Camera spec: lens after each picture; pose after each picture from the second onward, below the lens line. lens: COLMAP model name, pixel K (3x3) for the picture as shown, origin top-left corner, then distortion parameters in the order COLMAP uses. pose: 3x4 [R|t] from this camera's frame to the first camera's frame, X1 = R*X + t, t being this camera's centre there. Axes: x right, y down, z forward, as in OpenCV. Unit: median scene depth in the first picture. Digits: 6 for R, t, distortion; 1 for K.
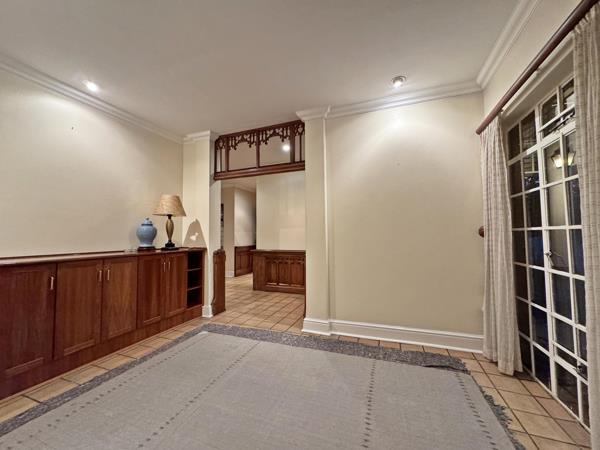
lens RADIAL K [[236.3, 0, 300.0], [0, 236.3, 225.0], [0, 0, 1]] dist [-0.001075, -0.000013]
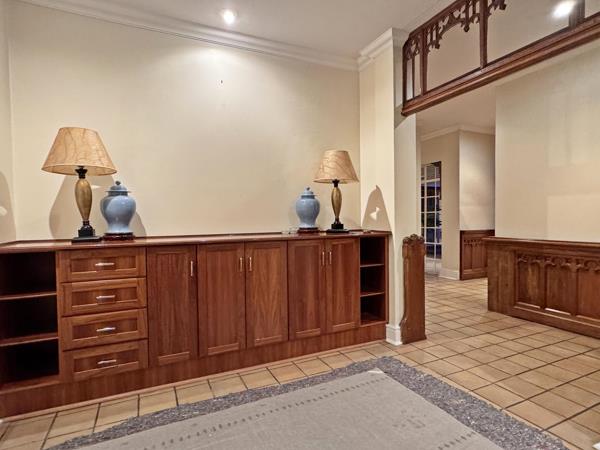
lens RADIAL K [[328.3, 0, 300.0], [0, 328.3, 225.0], [0, 0, 1]] dist [-0.001122, 0.000929]
pose [[0.719174, 0.017264, -0.694615, 0.022979], [0.038299, 0.997187, 0.064437, 0.017779], [0.693773, -0.072944, 0.716490, 0.254305]]
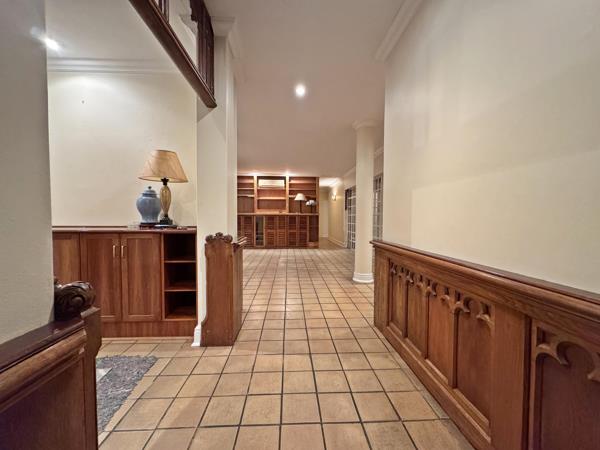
lens RADIAL K [[236.3, 0, 300.0], [0, 236.3, 225.0], [0, 0, 1]] dist [-0.001075, -0.000013]
pose [[0.405152, 0.041519, -0.913306, 0.268057], [0.033495, 0.997624, 0.060210, 0.064830], [0.913635, -0.054985, 0.402799, 1.077028]]
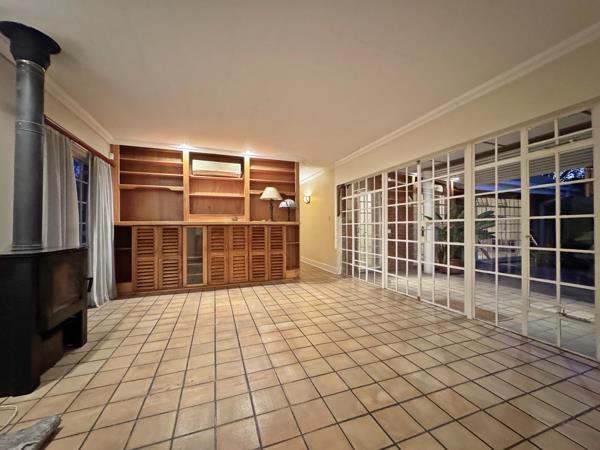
lens RADIAL K [[236.3, 0, 300.0], [0, 236.3, 225.0], [0, 0, 1]] dist [-0.001075, -0.000013]
pose [[0.643113, 0.007977, -0.765730, 0.240931], [0.030585, 0.998880, 0.036092, 0.064882], [0.765160, -0.046631, 0.642149, 1.082706]]
